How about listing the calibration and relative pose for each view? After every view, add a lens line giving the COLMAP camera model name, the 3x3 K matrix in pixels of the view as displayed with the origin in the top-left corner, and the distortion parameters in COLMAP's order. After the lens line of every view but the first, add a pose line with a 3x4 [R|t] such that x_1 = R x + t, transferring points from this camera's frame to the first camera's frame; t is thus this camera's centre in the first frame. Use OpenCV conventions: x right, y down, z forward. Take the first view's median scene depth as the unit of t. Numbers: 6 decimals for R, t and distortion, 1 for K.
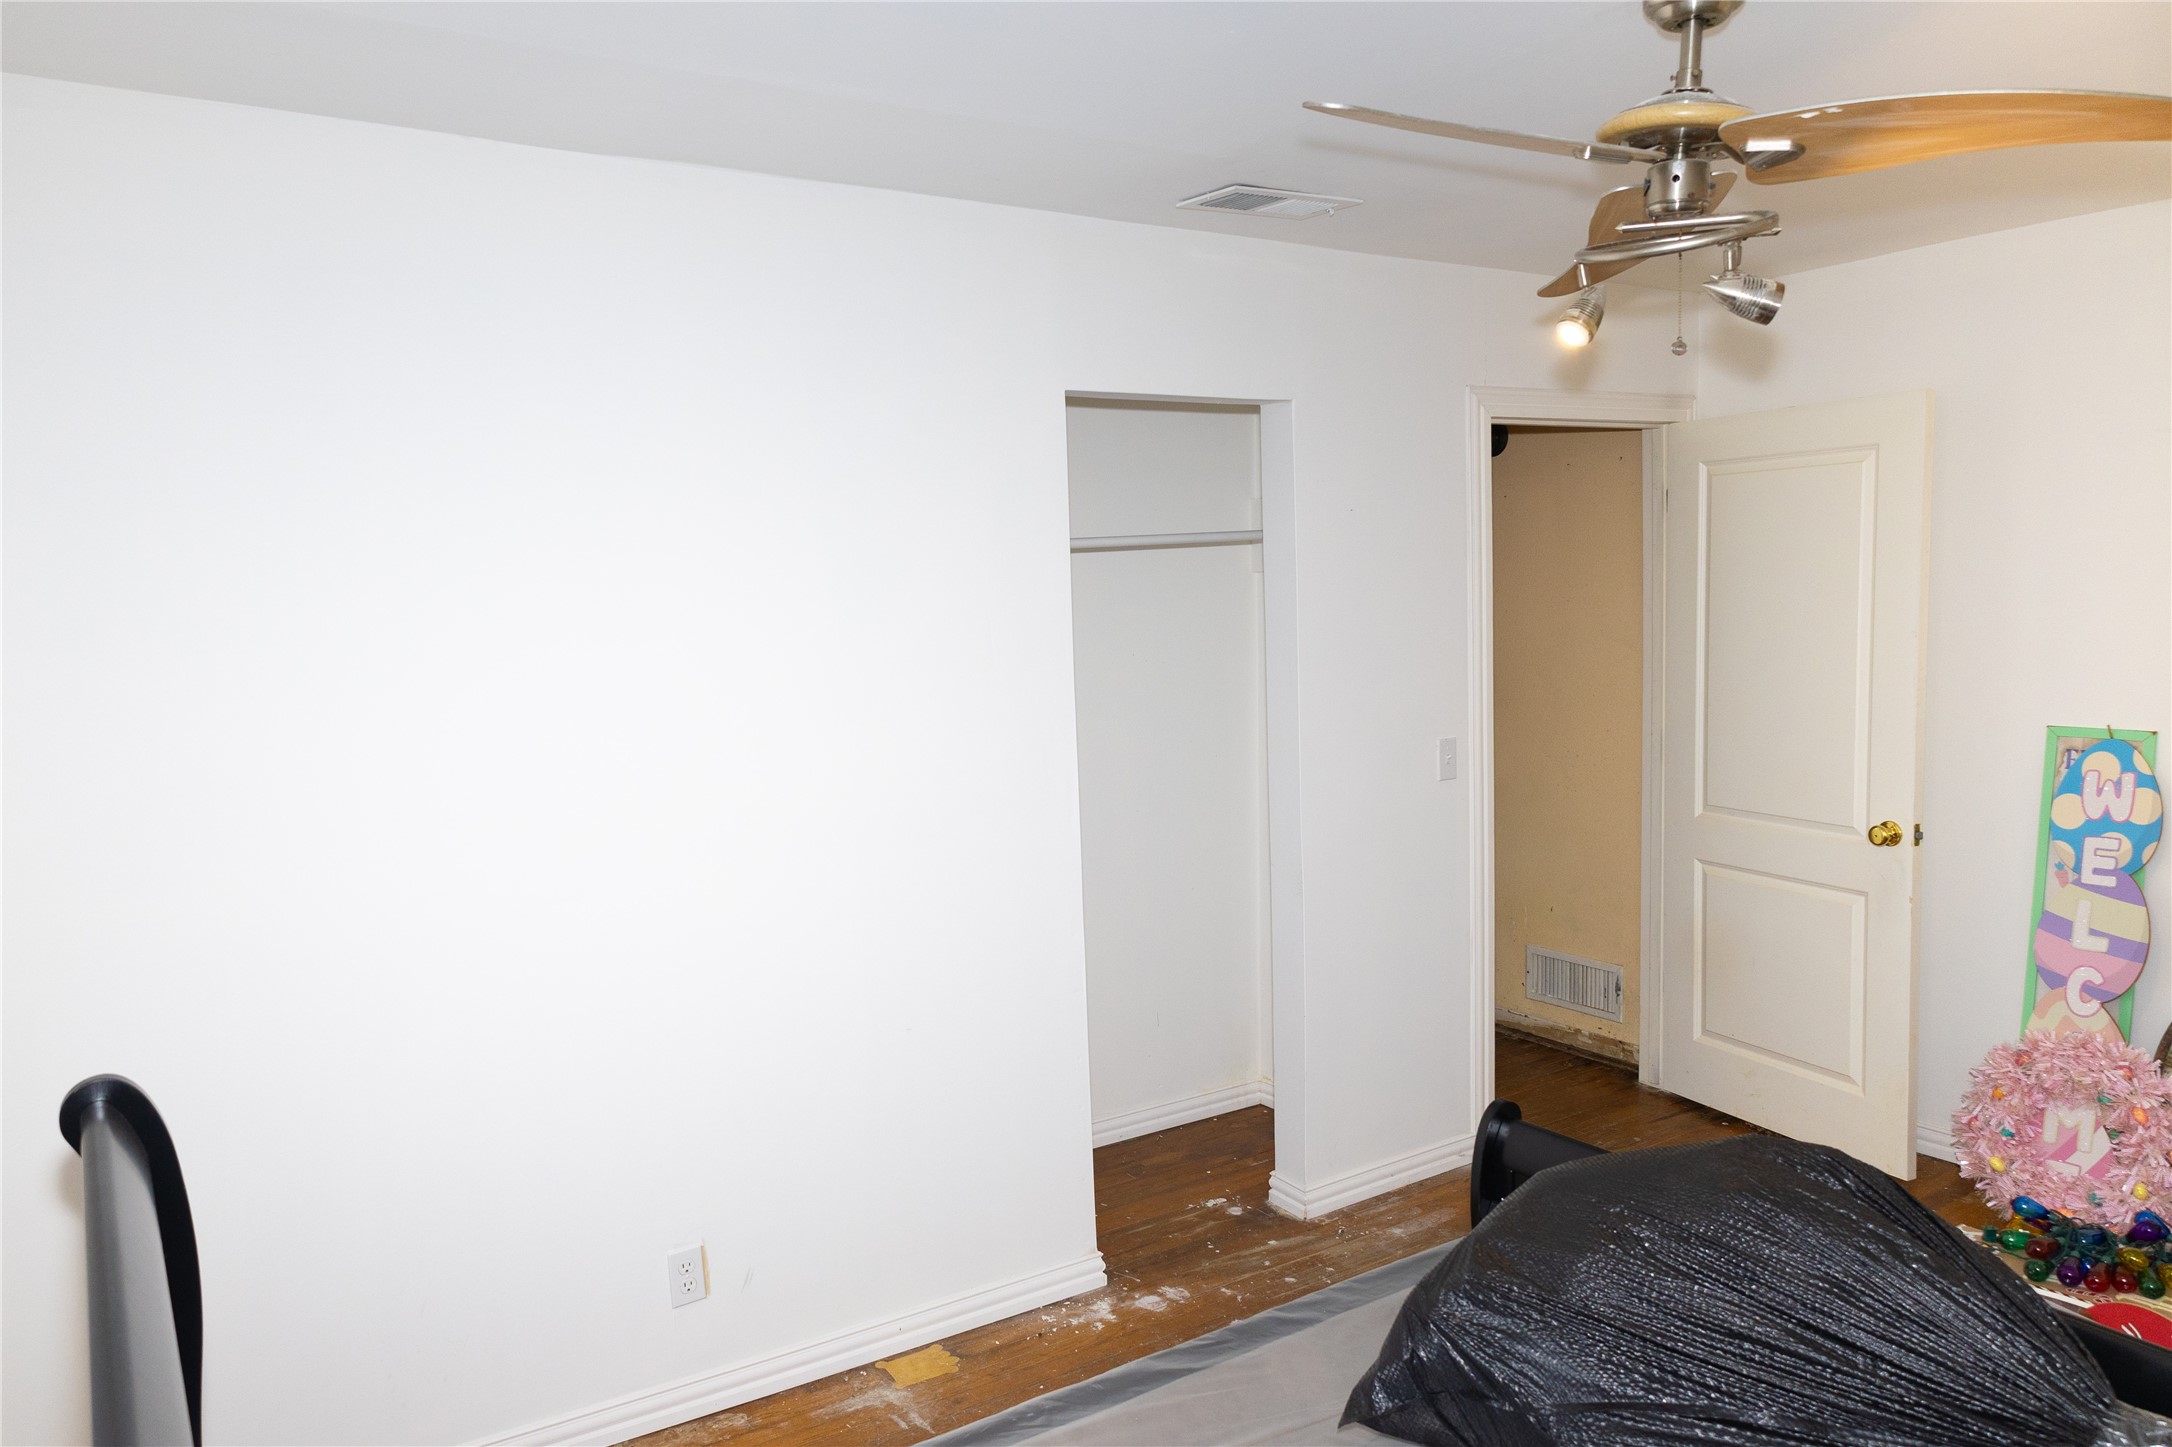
lens RADIAL K [[1533.8, 0, 1084.5], [0, 1533.8, 741.5], [0, 0, 1]] dist [-0.007581, -0.002005]
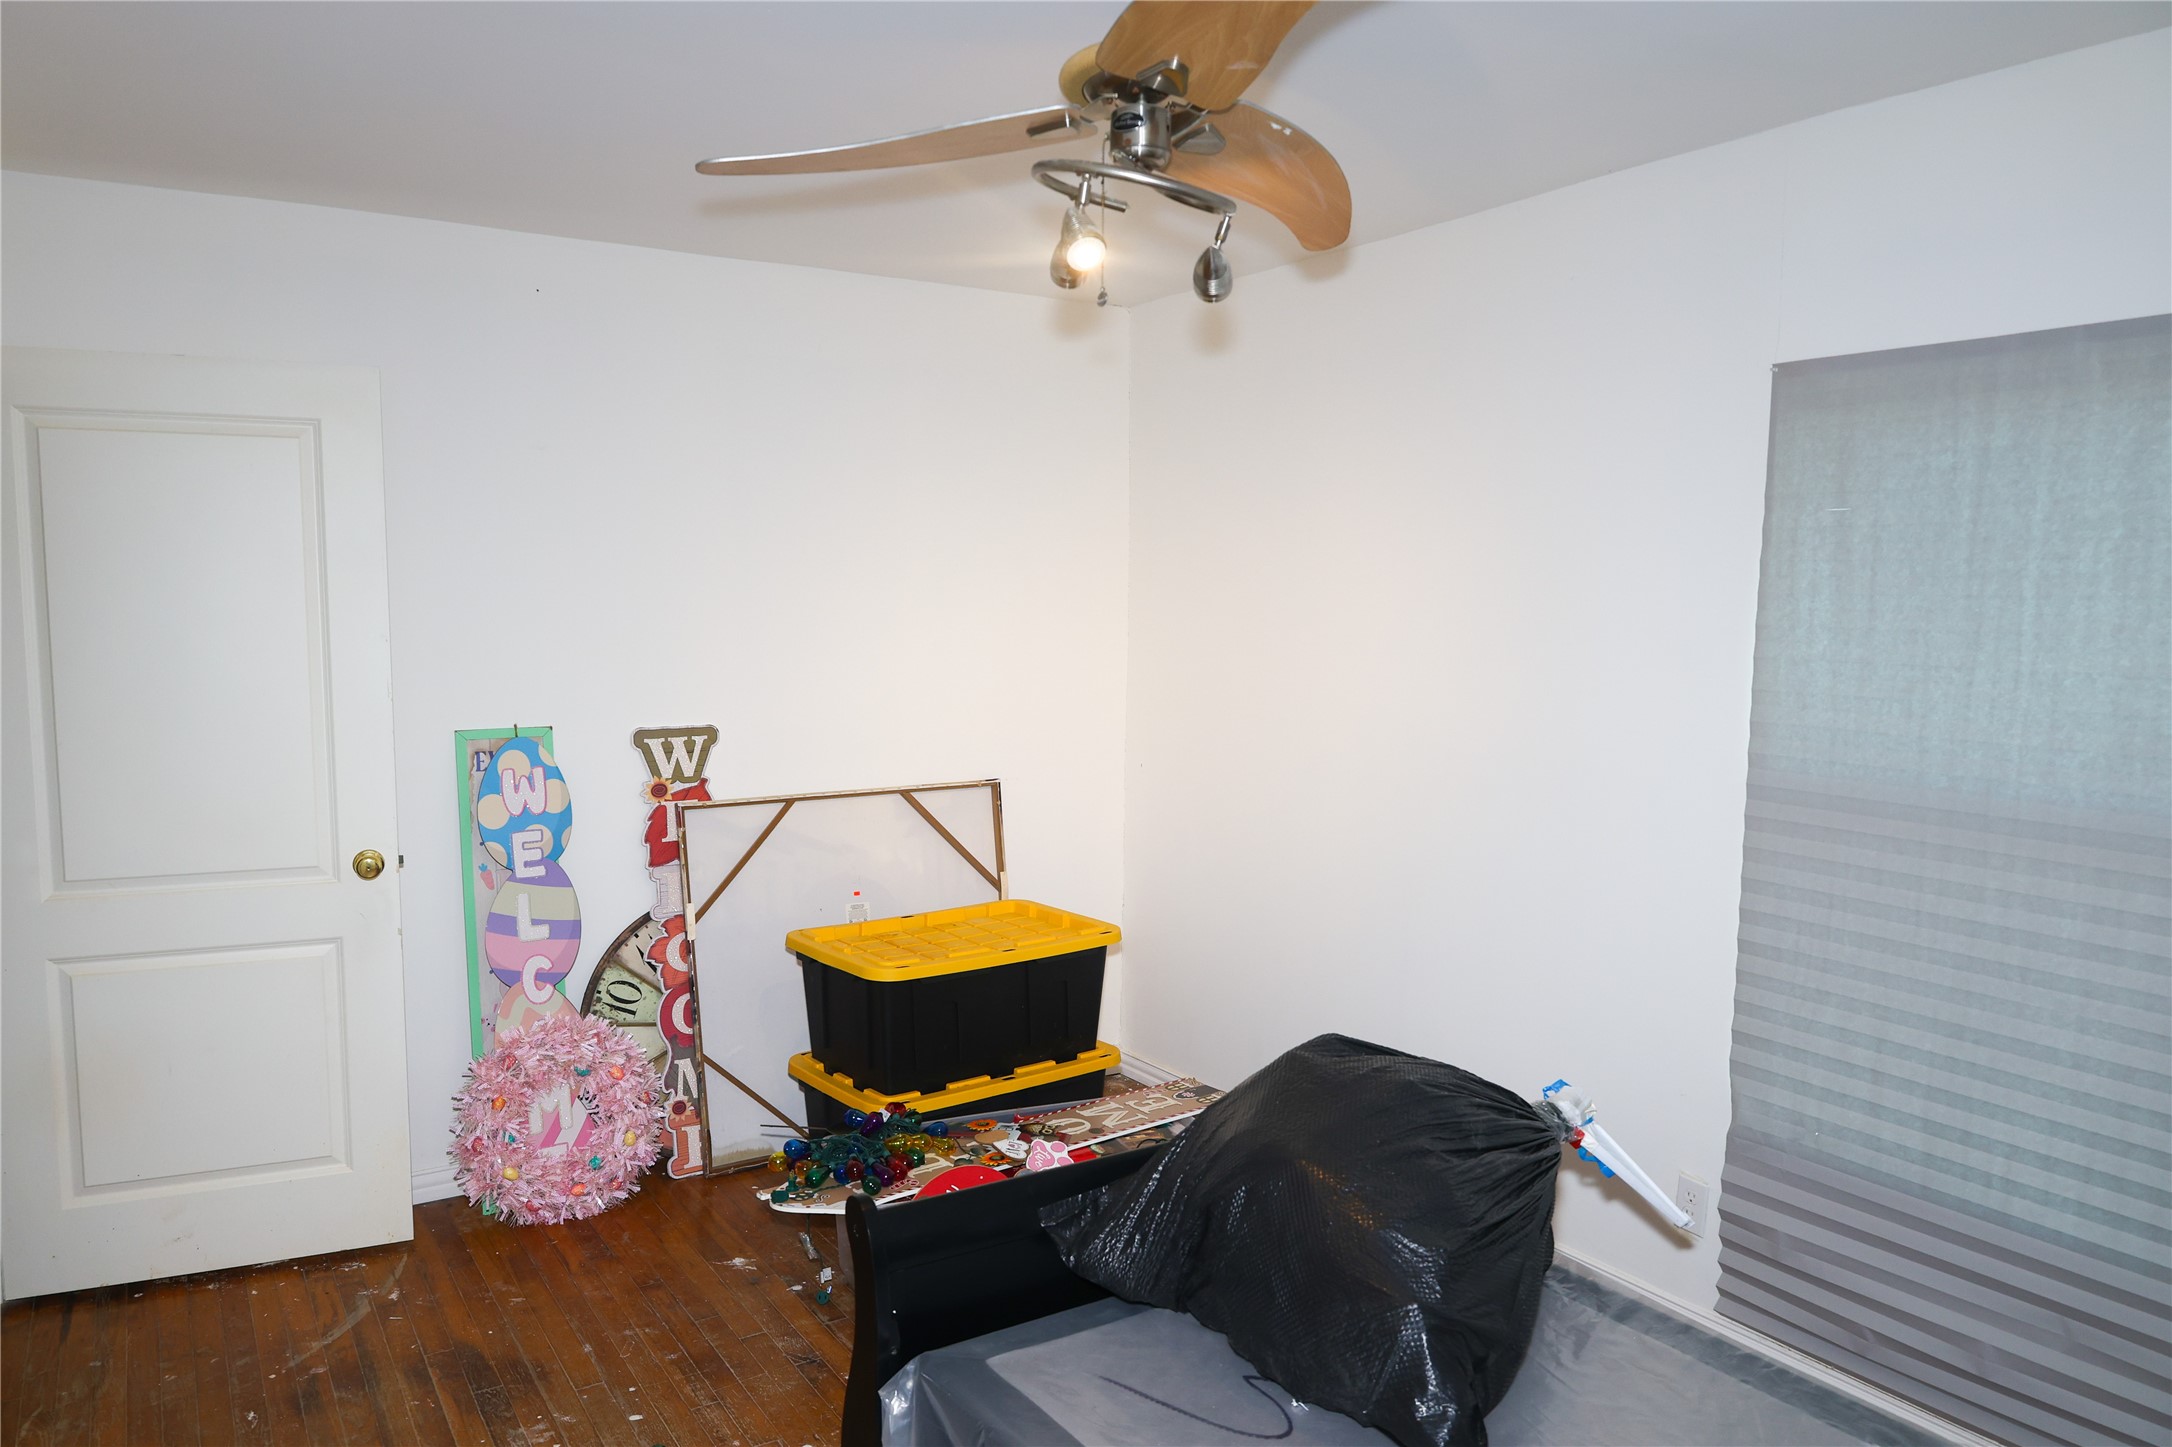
lens RADIAL K [[1533.8, 0, 1084.5], [0, 1533.8, 741.5], [0, 0, 1]] dist [-0.007581, -0.002005]
pose [[-0.002512, -0.067178, 0.997738, -0.374565], [0.097091, 0.993011, 0.067104, -0.031182], [-0.995272, 0.097040, 0.004028, 0.607570]]
